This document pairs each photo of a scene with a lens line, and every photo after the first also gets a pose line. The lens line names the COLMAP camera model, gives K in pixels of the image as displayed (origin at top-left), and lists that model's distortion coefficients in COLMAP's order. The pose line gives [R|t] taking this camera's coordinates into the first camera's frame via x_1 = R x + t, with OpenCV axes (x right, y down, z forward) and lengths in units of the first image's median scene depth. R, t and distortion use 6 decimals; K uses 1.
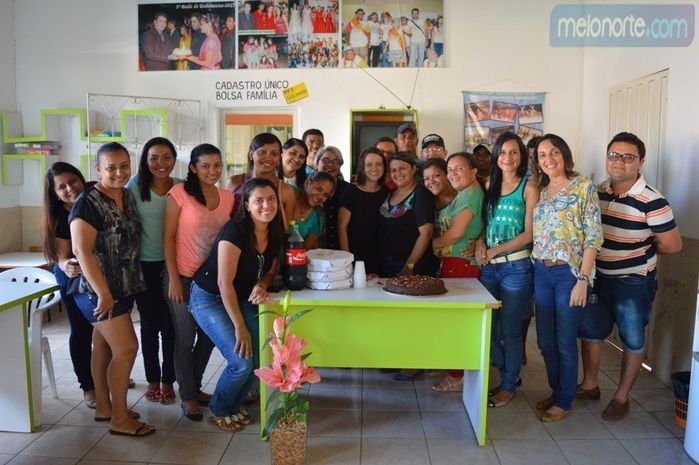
lens RADIAL K [[558.6, 0, 349.5], [0, 558.6, 232.5], [0, 0, 1]] dist [-0.088336, 0.007791]
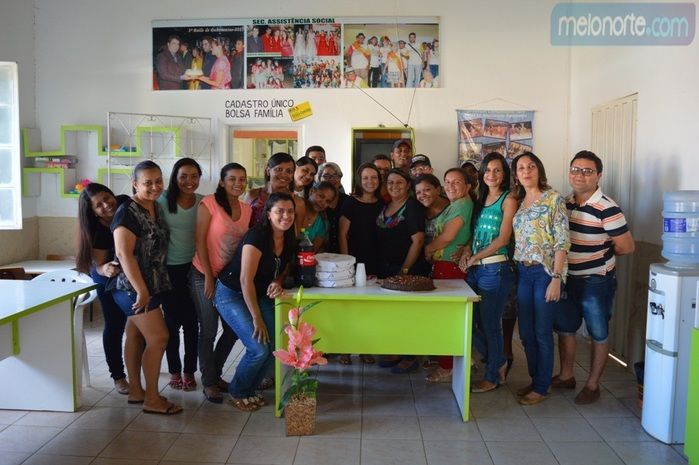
lens RADIAL K [[581.8, 0, 349.5], [0, 581.8, 232.5], [0, 0, 1]] dist [-0.084676, 0.004517]
pose [[1.000000, 0.000584, 0.000145, -0.002757], [-0.000581, 0.999684, -0.025119, 0.009937], [-0.000160, 0.025119, 0.999684, -0.112628]]
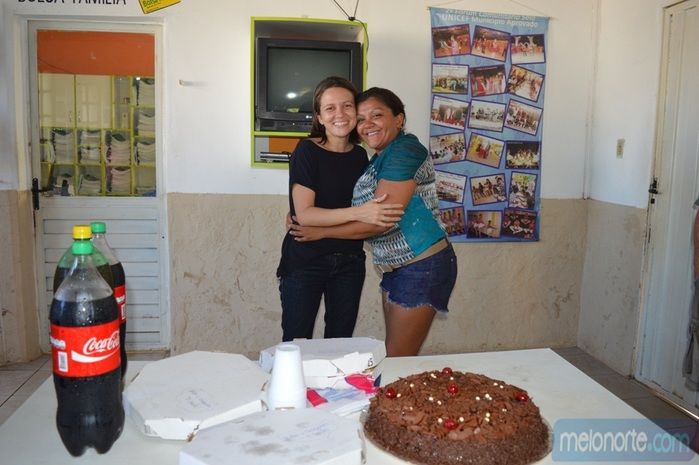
lens RADIAL K [[558.6, 0, 349.5], [0, 558.6, 232.5], [0, 0, 1]] dist [-0.088336, 0.007791]
pose [[0.982580, -0.006747, 0.185718, -0.005585], [0.000986, 0.999516, 0.031099, -0.016211], [-0.185838, -0.030374, 0.982111, 0.401322]]
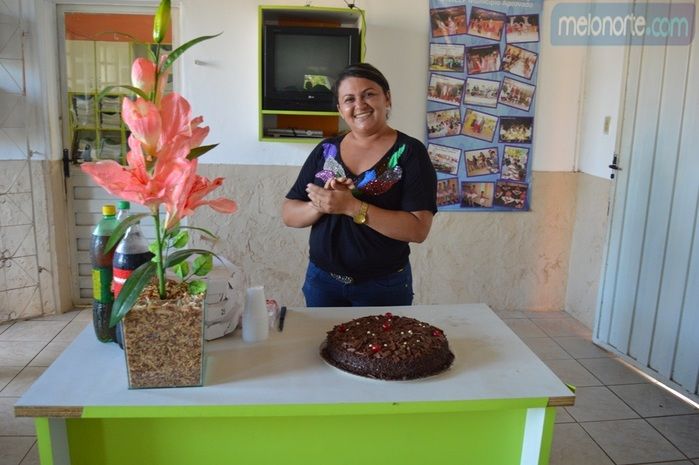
lens RADIAL K [[581.8, 0, 349.5], [0, 581.8, 232.5], [0, 0, 1]] dist [-0.084676, 0.004517]
pose [[0.989635, -0.004791, 0.143529, 0.008103], [-0.009503, 0.995068, 0.098740, -0.029265], [-0.143294, -0.099081, 0.984708, 0.307554]]
